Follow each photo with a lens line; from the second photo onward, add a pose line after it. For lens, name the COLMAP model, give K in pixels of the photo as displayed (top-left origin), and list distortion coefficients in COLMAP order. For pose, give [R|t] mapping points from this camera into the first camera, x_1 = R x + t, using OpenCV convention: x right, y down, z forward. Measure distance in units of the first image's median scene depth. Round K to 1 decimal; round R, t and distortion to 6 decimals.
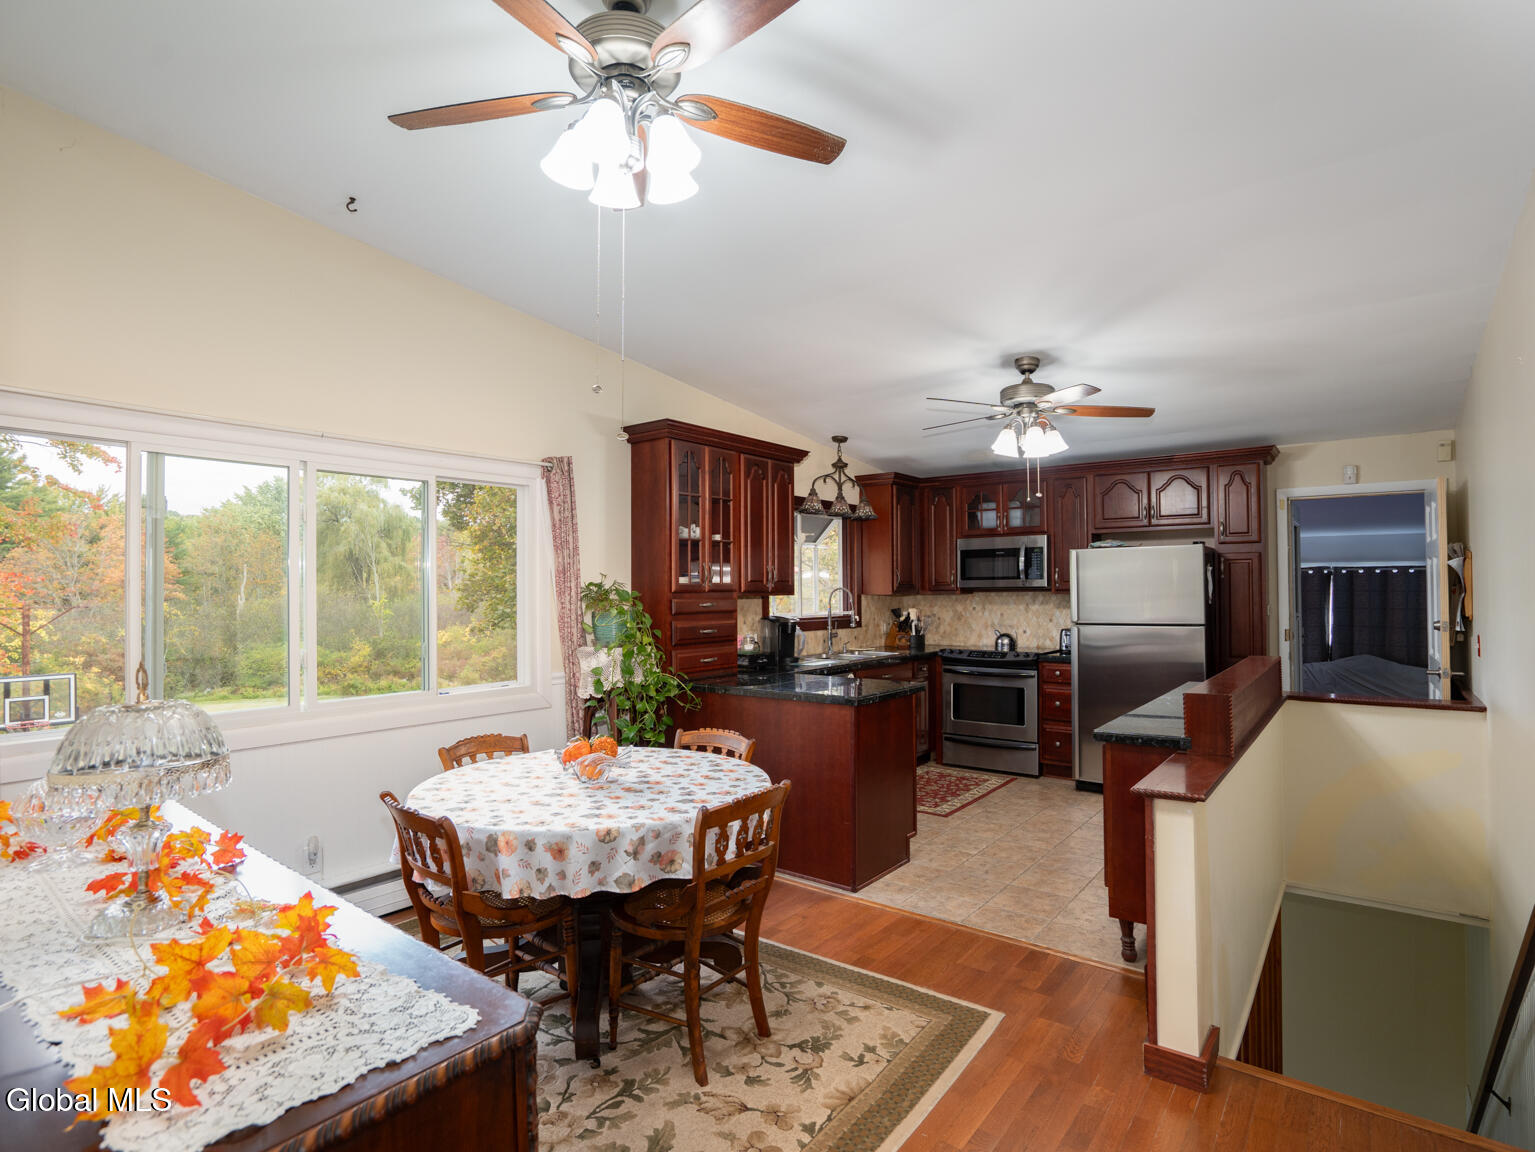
lens RADIAL K [[794.8, 0, 767.5], [0, 794.8, 576.0], [0, 0, 1]] dist [-0.082667, 0.041116]
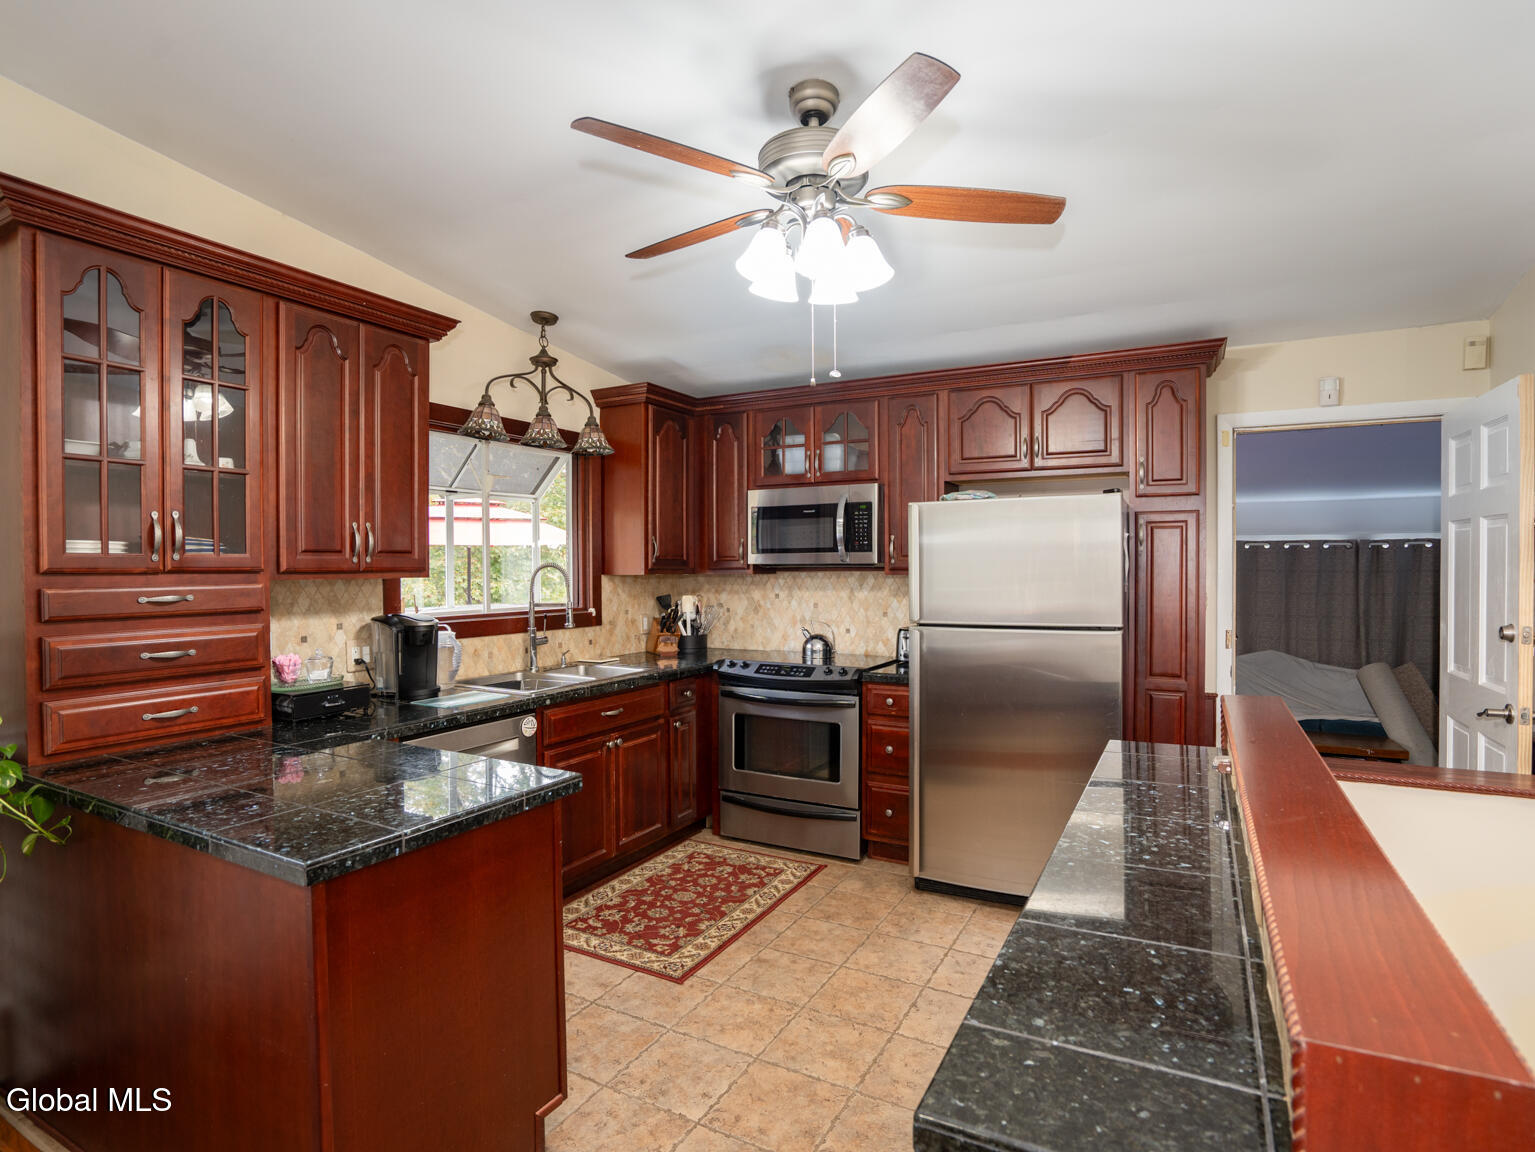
lens RADIAL K [[787.5, 0, 786.4], [0, 787.5, 585.1], [0, 0, 1]] dist [-0.077934, 0.034133]
pose [[0.982821, -0.002355, 0.184546, 0.169152], [-0.005084, 0.999194, 0.039827, 0.006085], [-0.184491, -0.040081, 0.982017, 0.393898]]
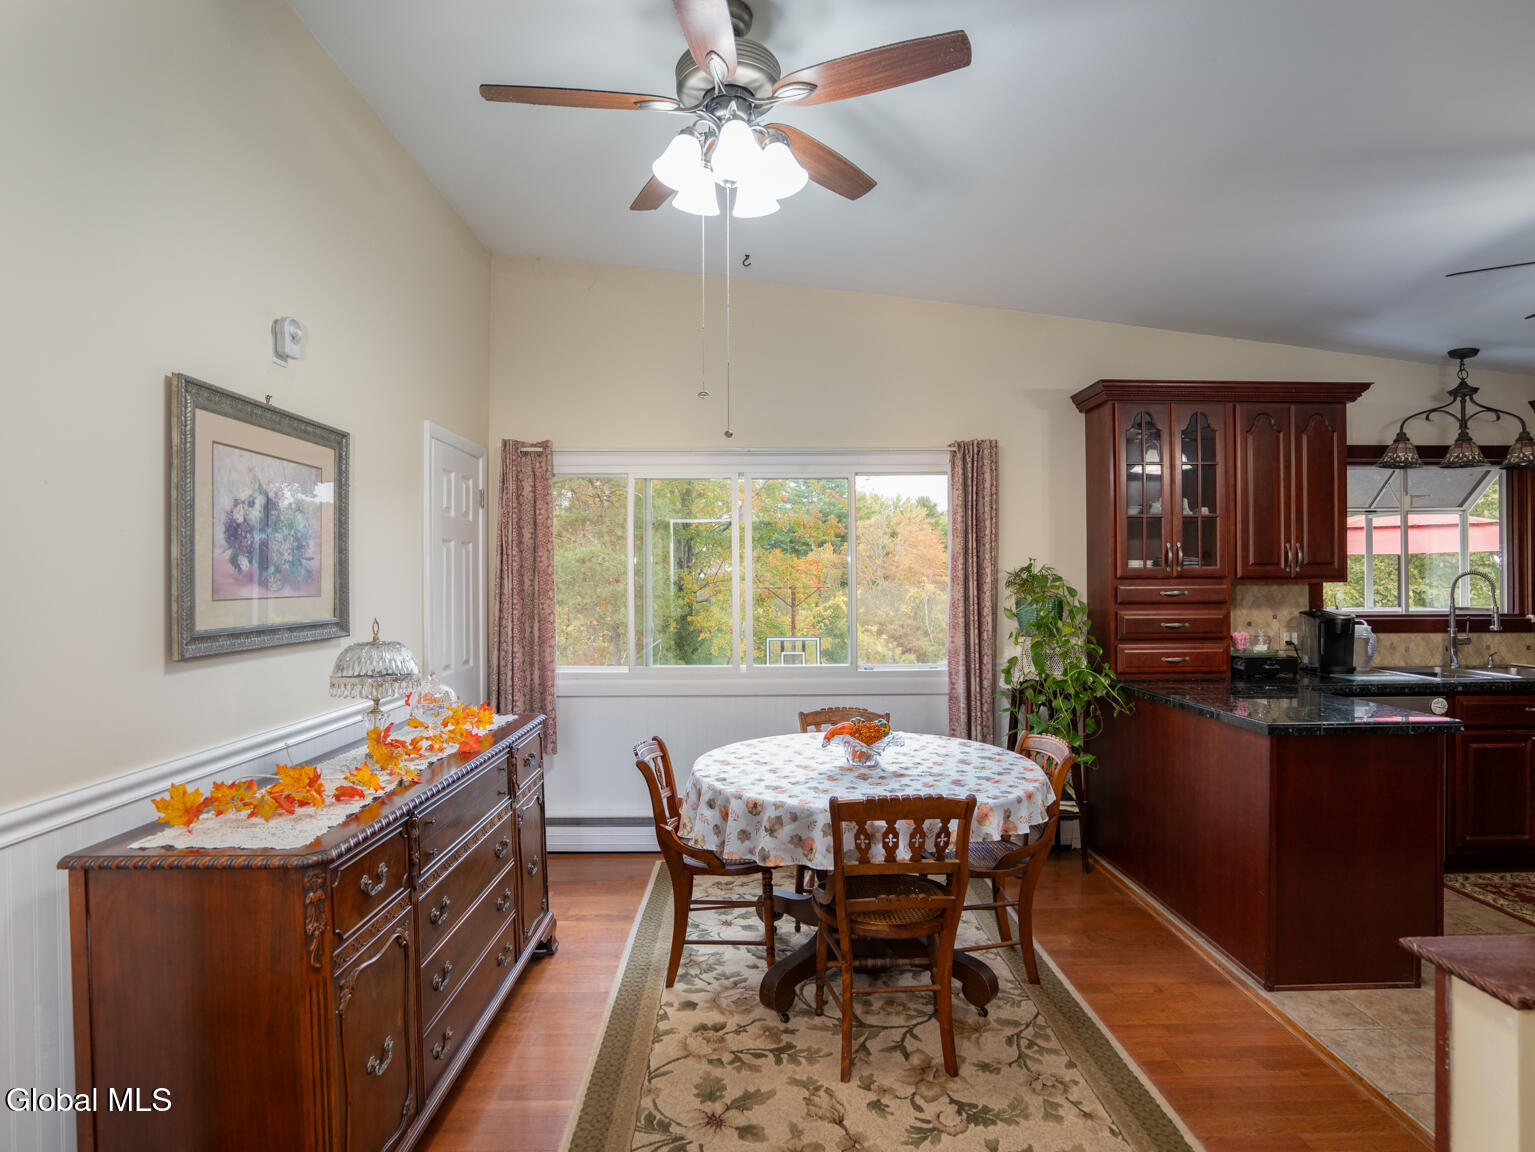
lens RADIAL K [[788.3, 0, 760.9], [0, 788.3, 569.8], [0, 0, 1]] dist [-0.047000, 0.019680]
pose [[0.617741, -0.004026, -0.786372, 0.244499], [0.013659, 0.999891, 0.005611, 0.000758], [0.786263, -0.014207, 0.617728, 0.126513]]
